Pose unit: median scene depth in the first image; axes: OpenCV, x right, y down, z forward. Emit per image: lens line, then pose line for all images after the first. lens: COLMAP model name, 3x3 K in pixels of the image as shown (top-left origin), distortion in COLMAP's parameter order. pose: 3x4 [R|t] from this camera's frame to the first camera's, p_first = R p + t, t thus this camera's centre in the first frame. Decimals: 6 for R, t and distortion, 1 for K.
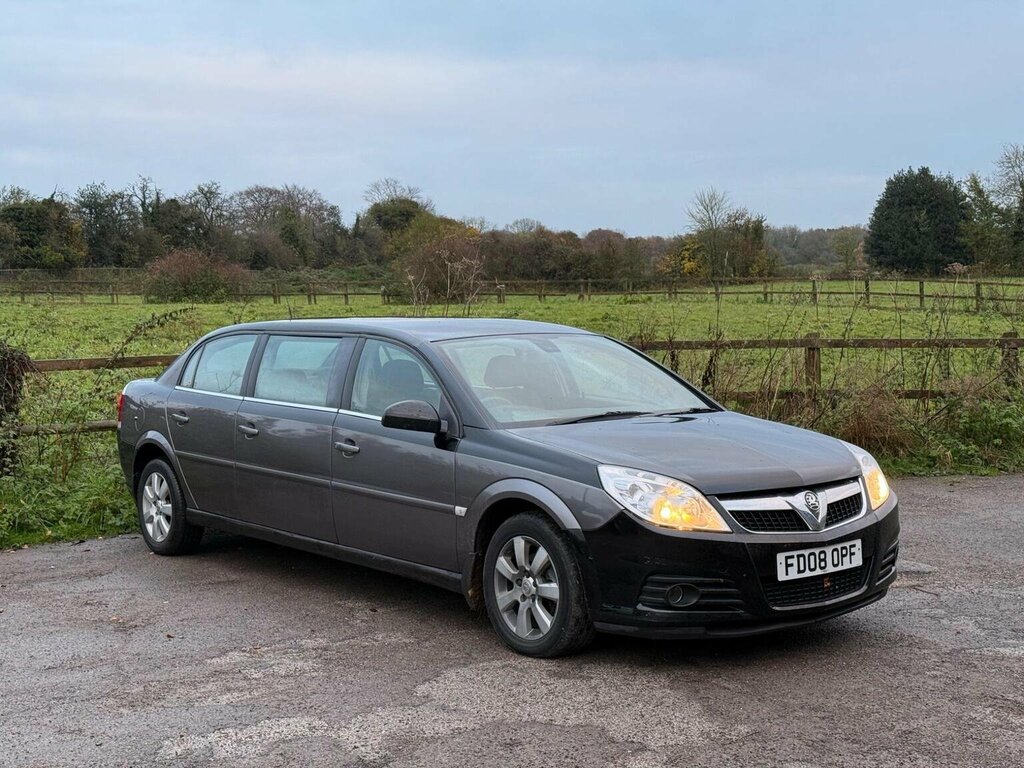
lens RADIAL K [[1406.7, 0, 512.0], [0, 1406.7, 384.0], [0, 0, 1]] dist [0.195013, -0.386107]
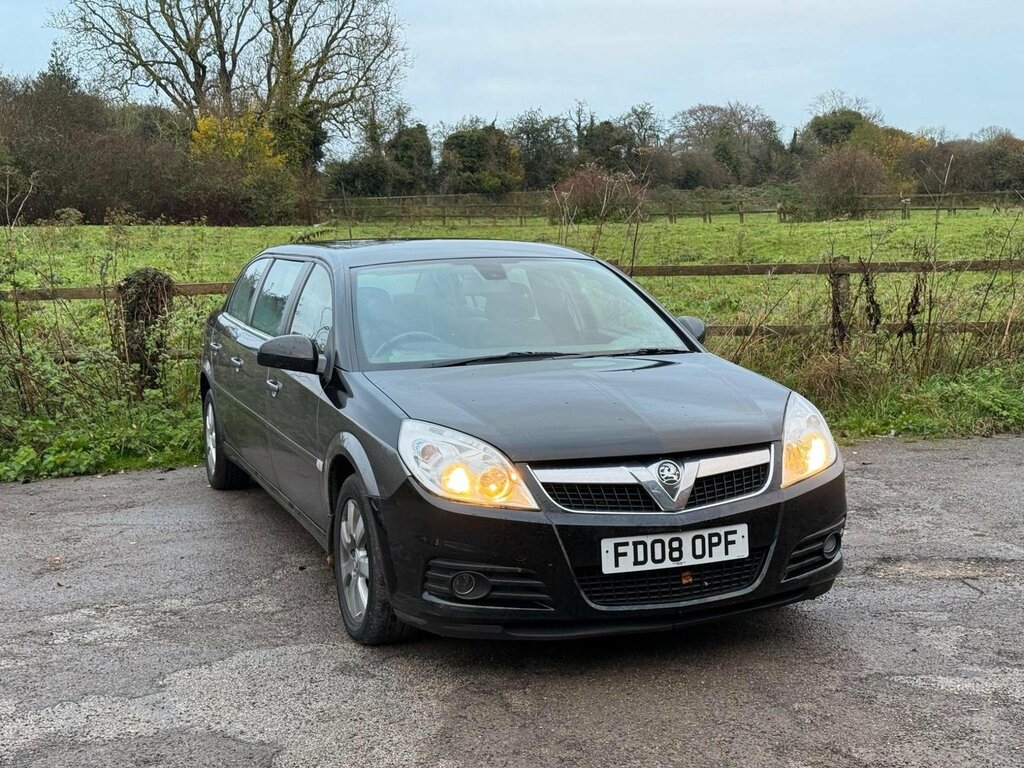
lens RADIAL K [[1406.7, 0, 512.0], [0, 1406.7, 384.0], [0, 0, 1]] dist [0.195013, -0.386107]
pose [[0.952911, 0.024873, -0.302229, 0.356827], [-0.007760, 0.998304, 0.057692, -0.010838], [0.303151, -0.052630, 0.951488, 0.232418]]
